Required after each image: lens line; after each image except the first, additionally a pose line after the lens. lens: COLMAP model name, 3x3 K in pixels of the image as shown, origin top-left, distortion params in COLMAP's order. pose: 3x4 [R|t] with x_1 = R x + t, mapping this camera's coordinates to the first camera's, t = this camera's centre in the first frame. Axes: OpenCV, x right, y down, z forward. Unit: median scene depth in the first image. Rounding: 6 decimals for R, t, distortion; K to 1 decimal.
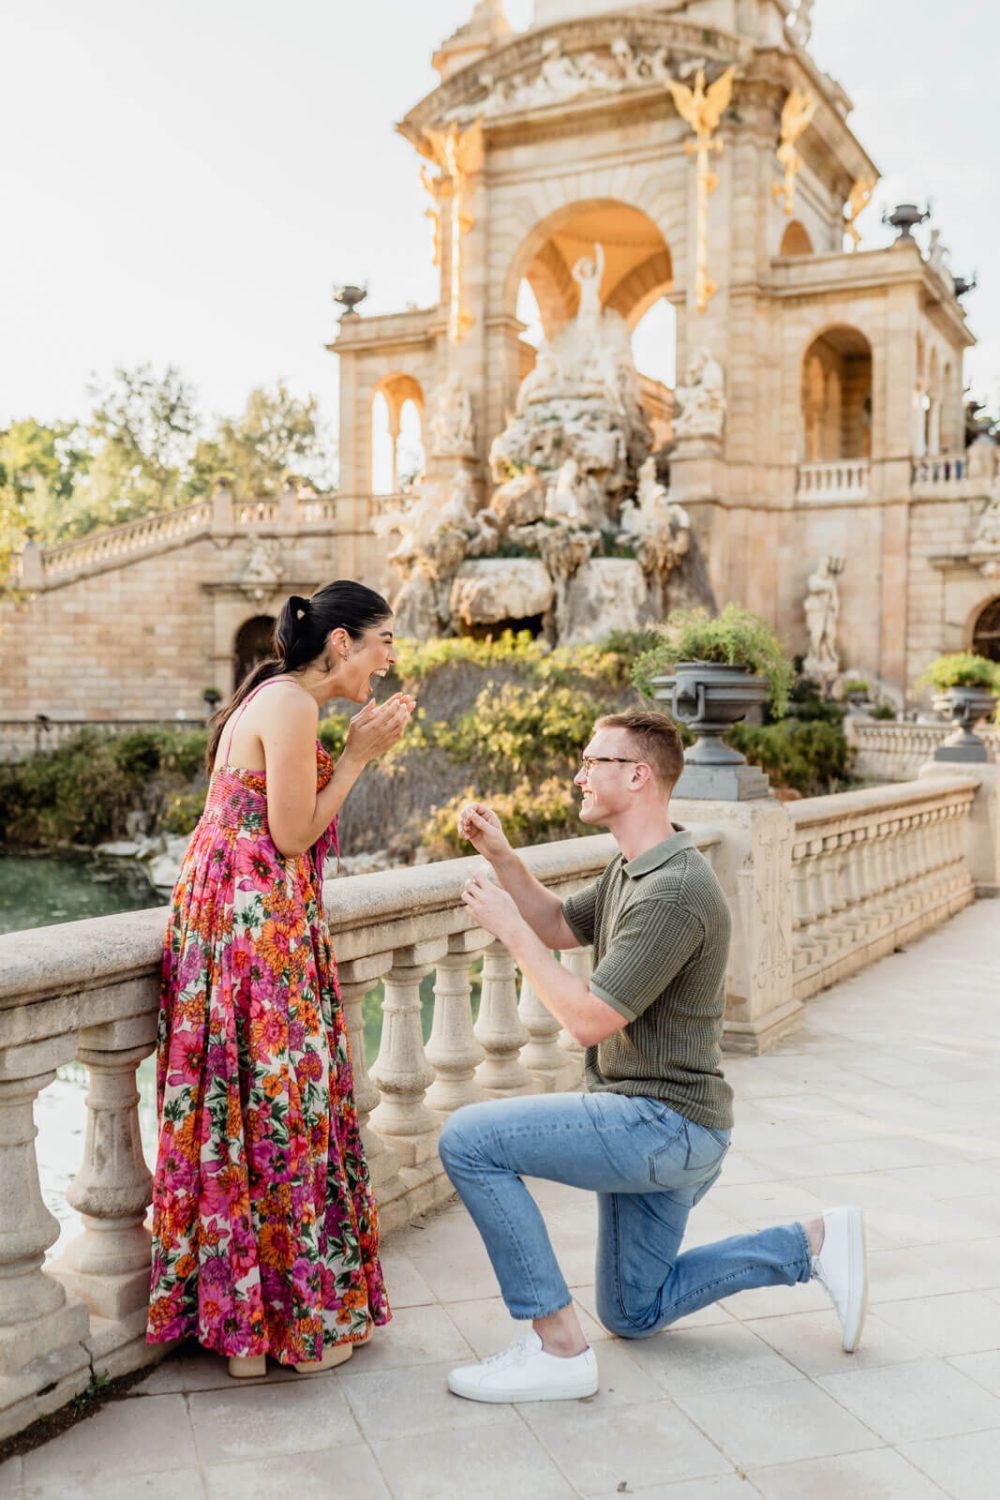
lens RADIAL K [[1533.8, 0, 441.4], [0, 1533.8, 744.4], [0, 0, 1]] dist [0.014652, -0.029019]
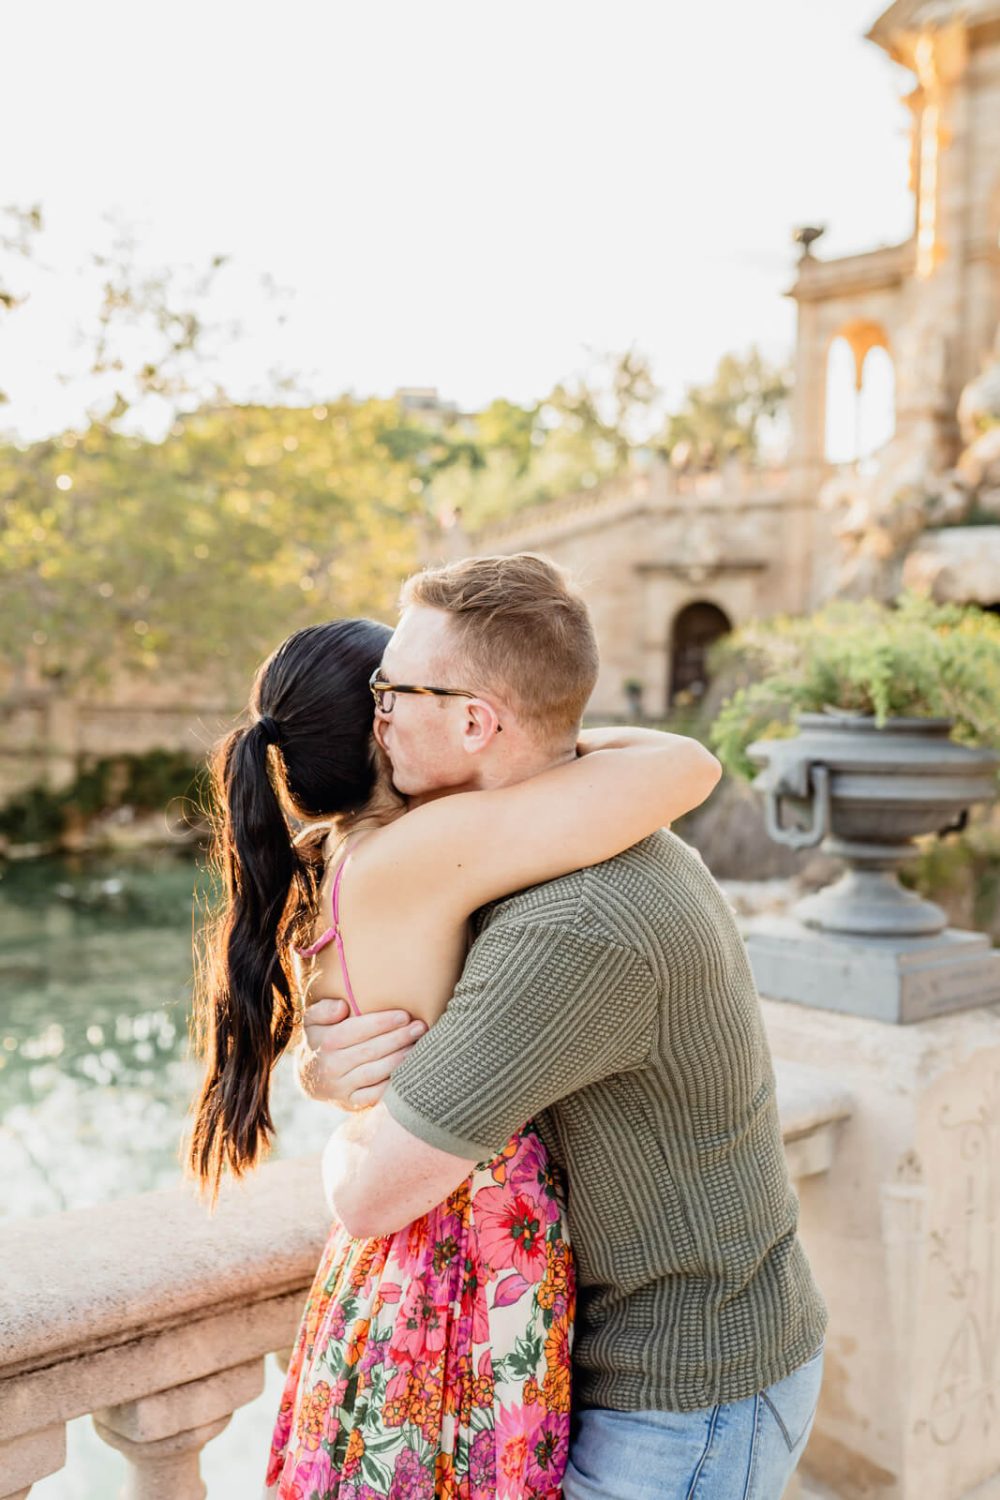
lens RADIAL K [[1579.9, 0, 471.3], [0, 1579.9, 727.2], [0, 0, 1]] dist [0.010620, -0.020608]
pose [[0.954132, 0.019340, -0.298761, 0.039675], [-0.019950, 0.999800, 0.001011, -0.009243], [0.298721, 0.004996, 0.954327, 0.097096]]
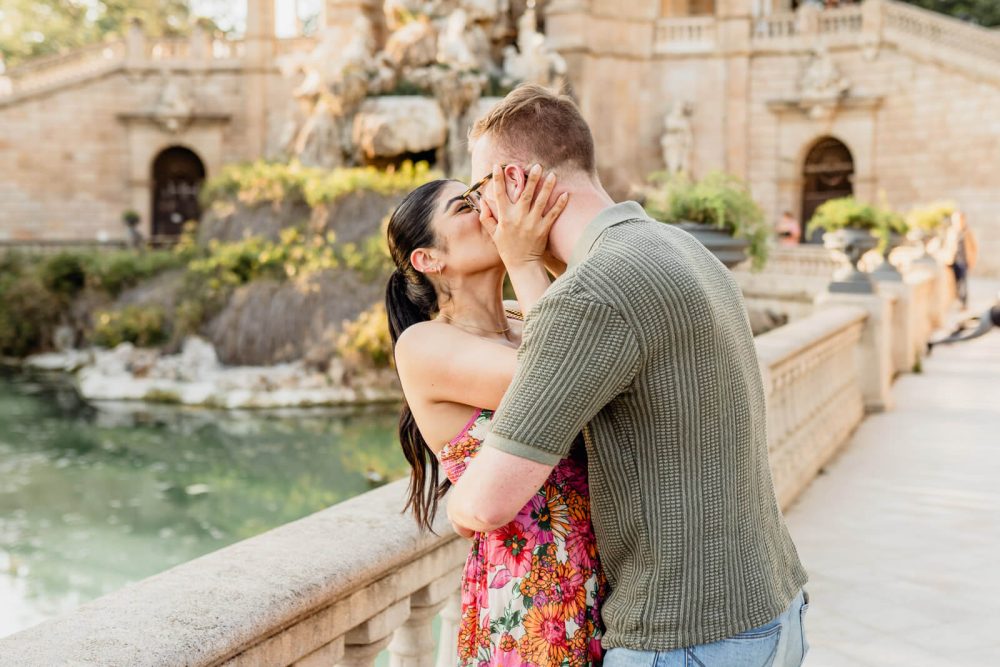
lens RADIAL K [[1314.5, 0, 549.2], [0, 1314.5, 310.0], [0, 0, 1]] dist [0.012809, -0.026063]
pose [[0.986094, -0.011961, 0.165755, -0.013833], [0.004833, 0.999049, 0.043344, -0.006692], [-0.166116, -0.041941, 0.985214, 0.026299]]
